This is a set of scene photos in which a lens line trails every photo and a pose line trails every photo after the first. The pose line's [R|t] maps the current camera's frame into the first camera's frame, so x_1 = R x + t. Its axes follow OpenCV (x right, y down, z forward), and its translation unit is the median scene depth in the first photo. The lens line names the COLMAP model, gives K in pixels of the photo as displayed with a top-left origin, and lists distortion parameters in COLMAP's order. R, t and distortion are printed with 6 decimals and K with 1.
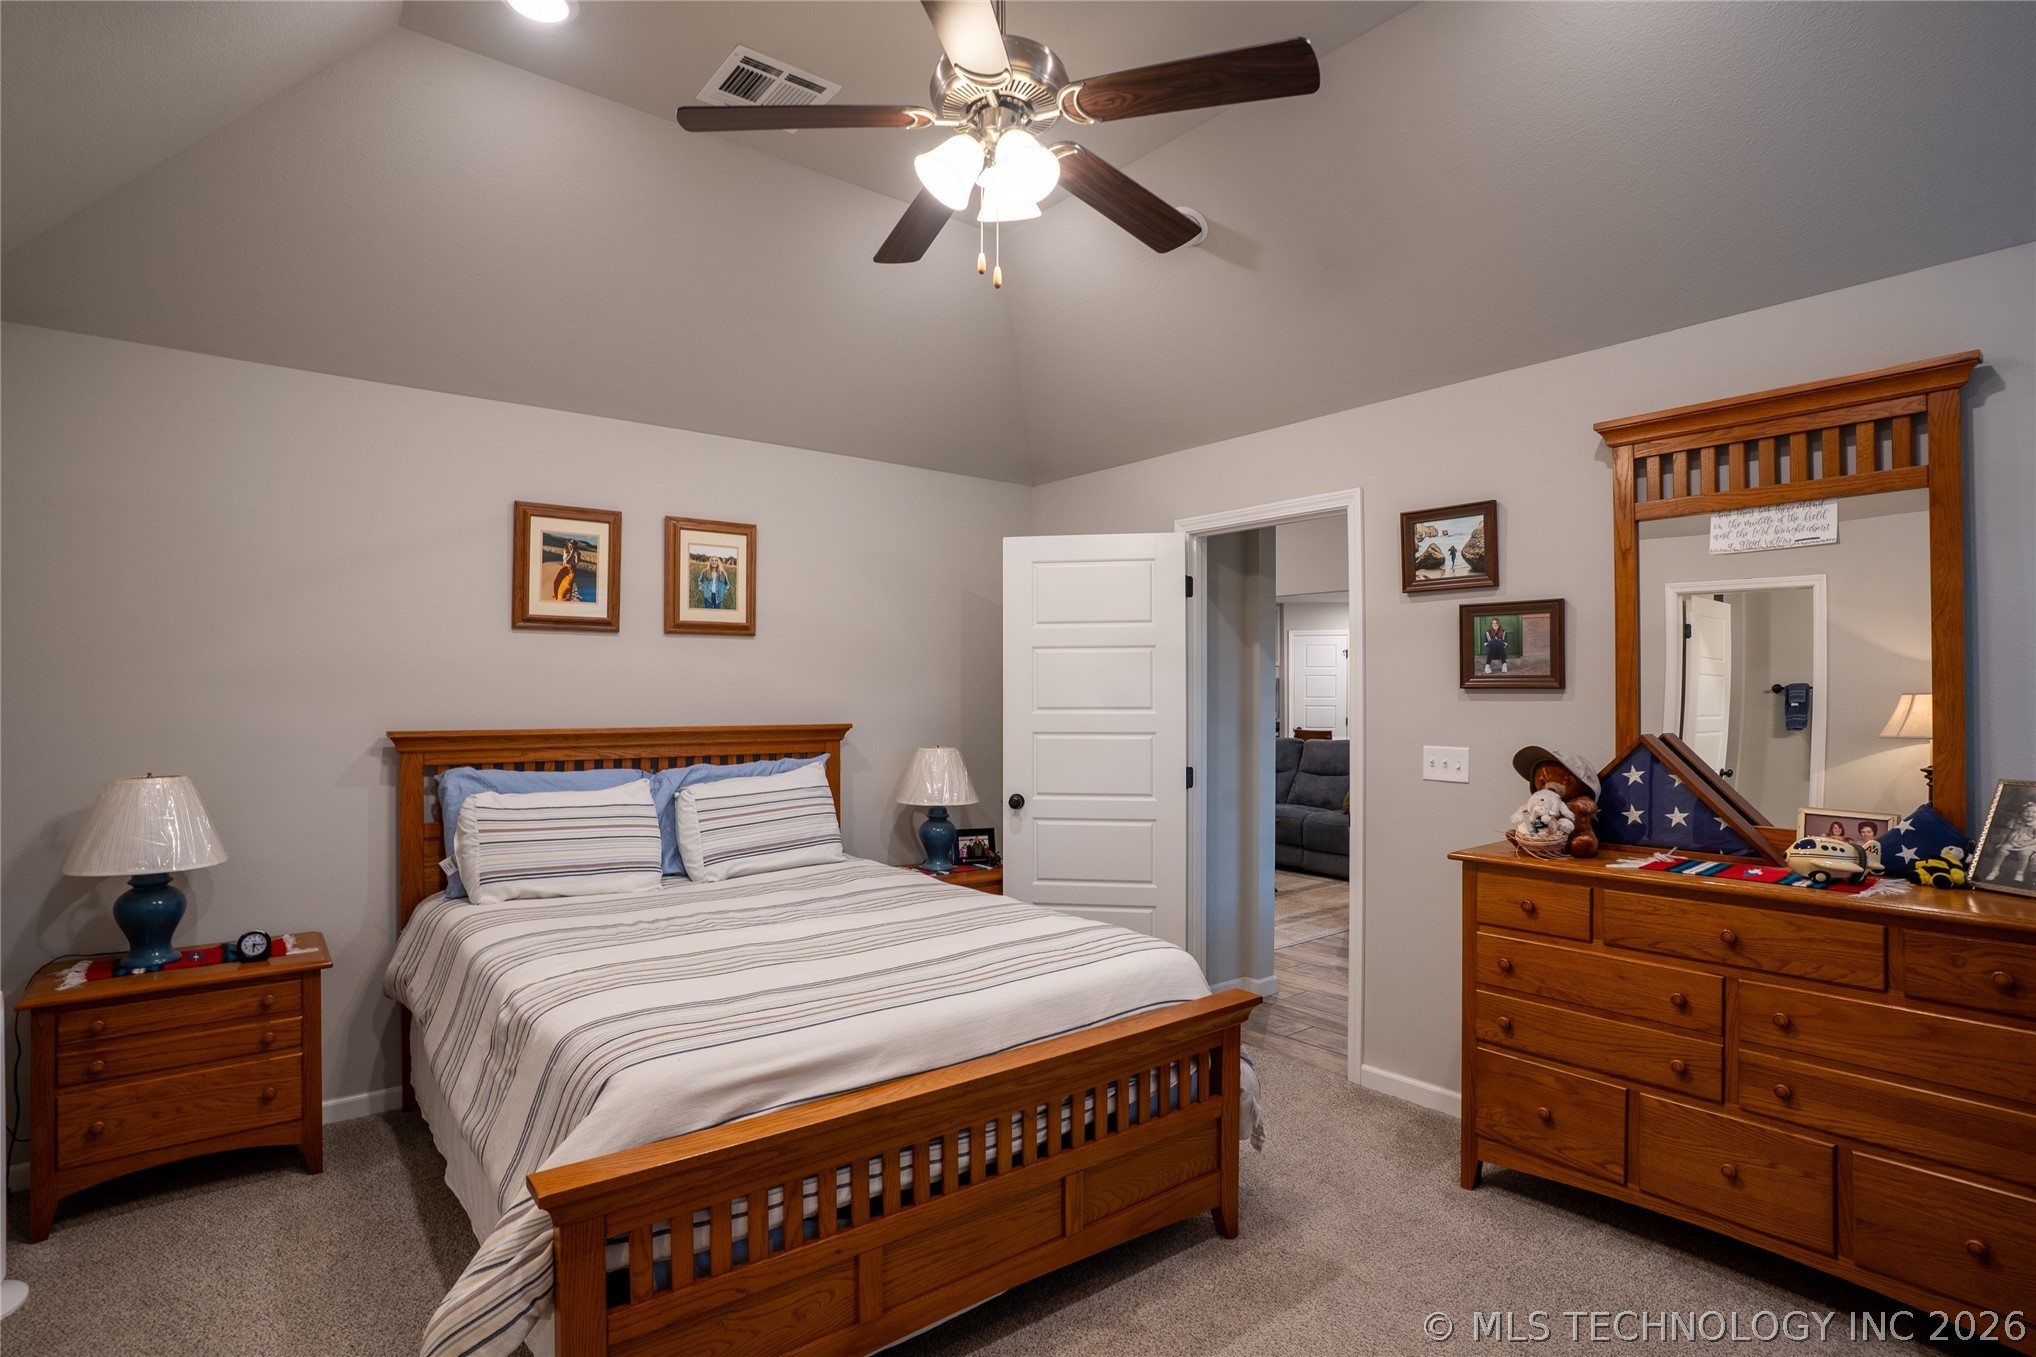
lens RADIAL K [[1034.8, 0, 1009.7], [0, 1034.8, 681.1], [0, 0, 1]] dist [-0.002692, 0.000136]
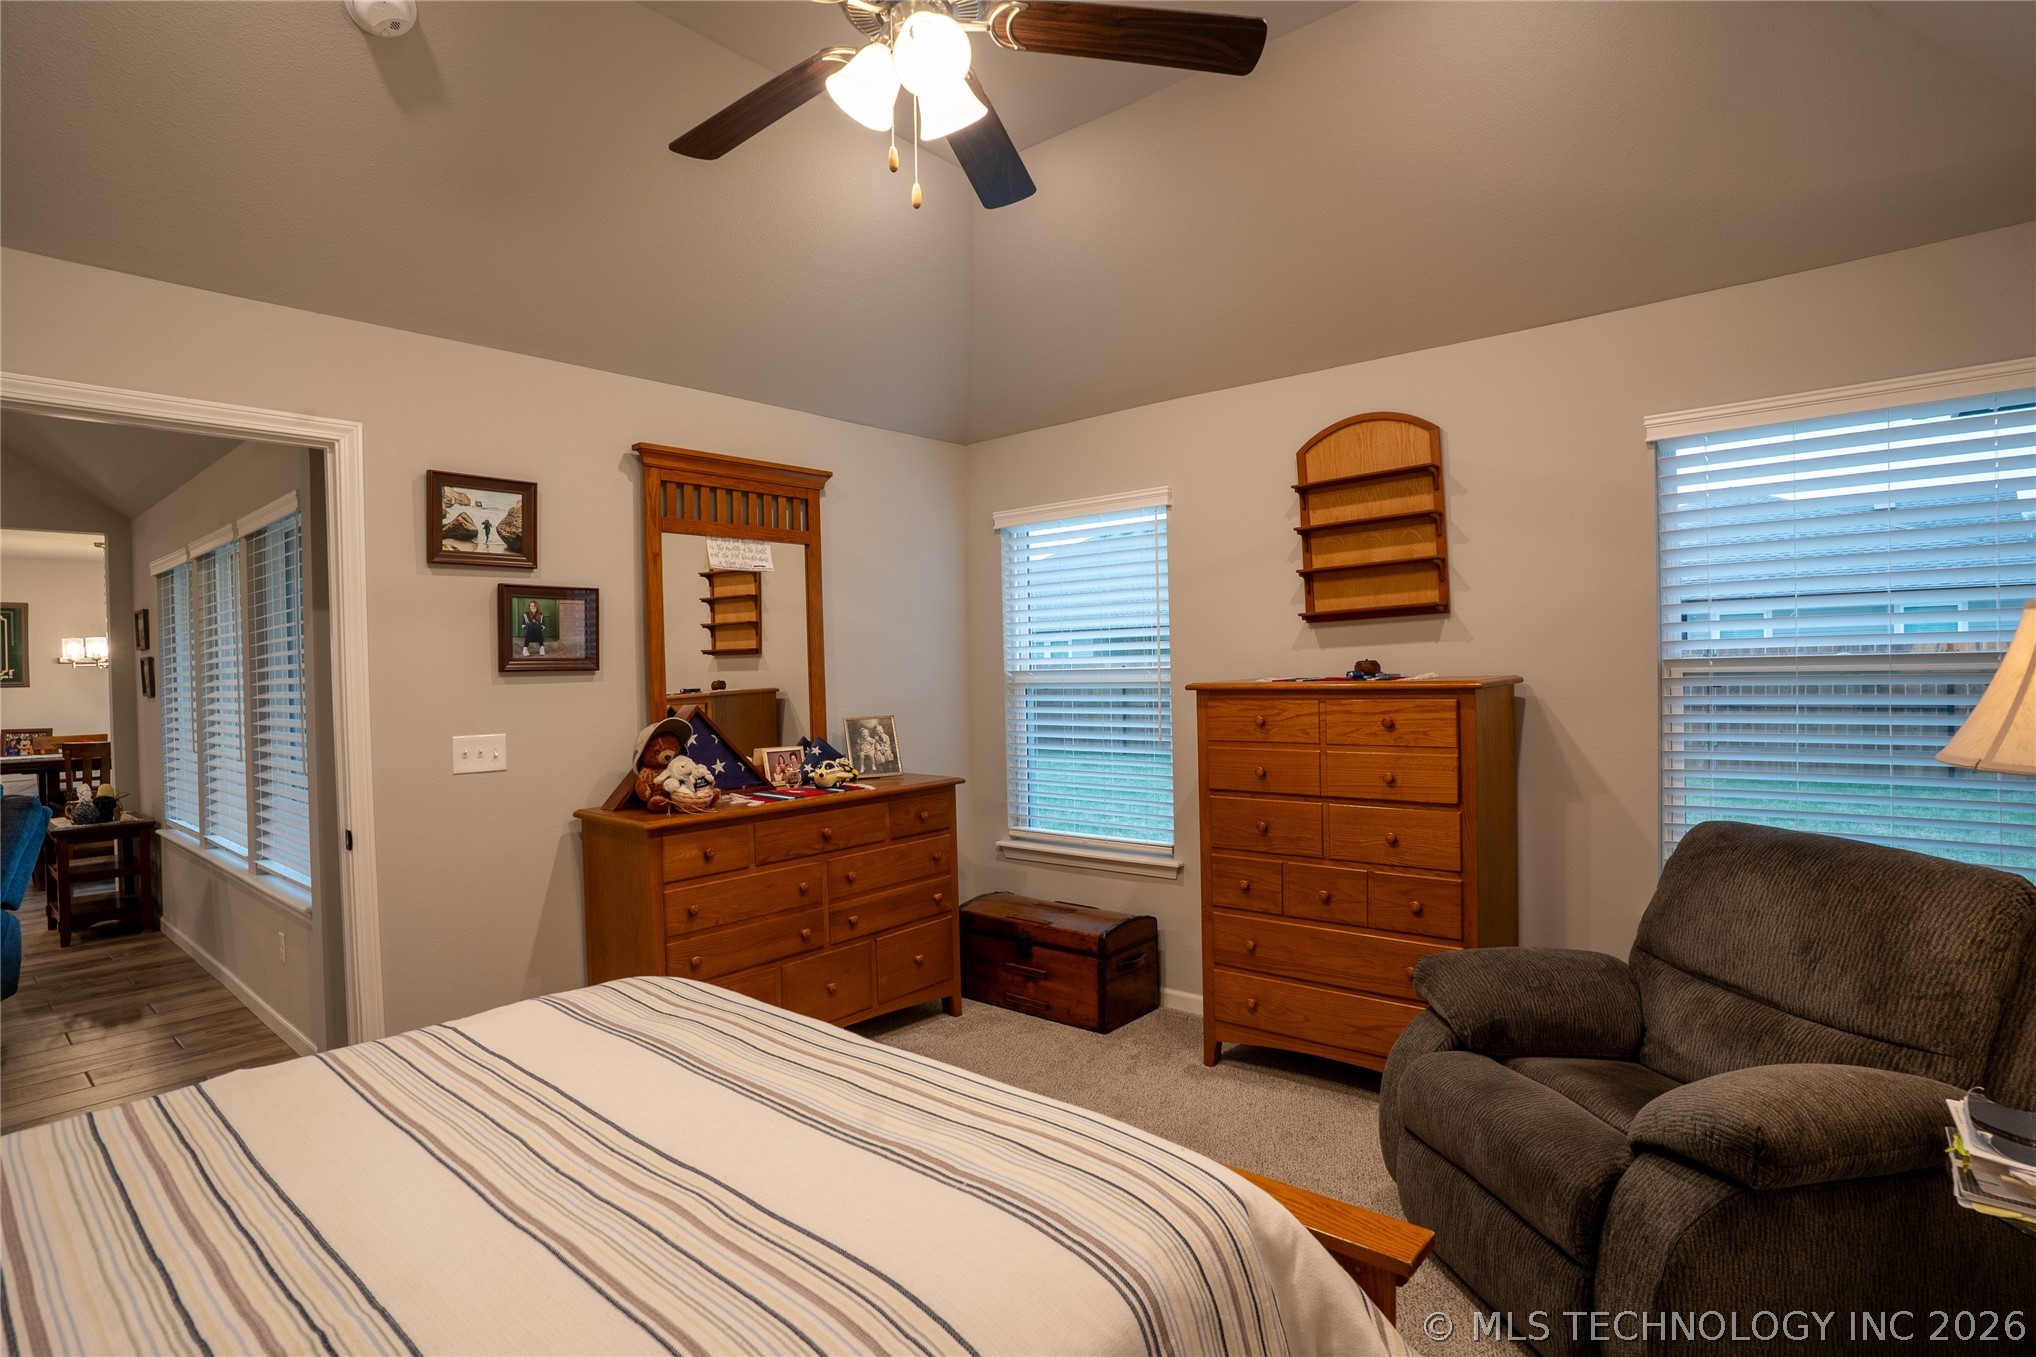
lens RADIAL K [[1034.8, 0, 1010.8], [0, 1034.8, 678.9], [0, 0, 1]] dist [-0.002692, 0.000136]
pose [[-0.151469, -0.002490, 0.988459, -0.582600], [0.019022, 0.999804, 0.005433, 0.017731], [-0.988279, 0.019625, -0.151392, 0.691227]]
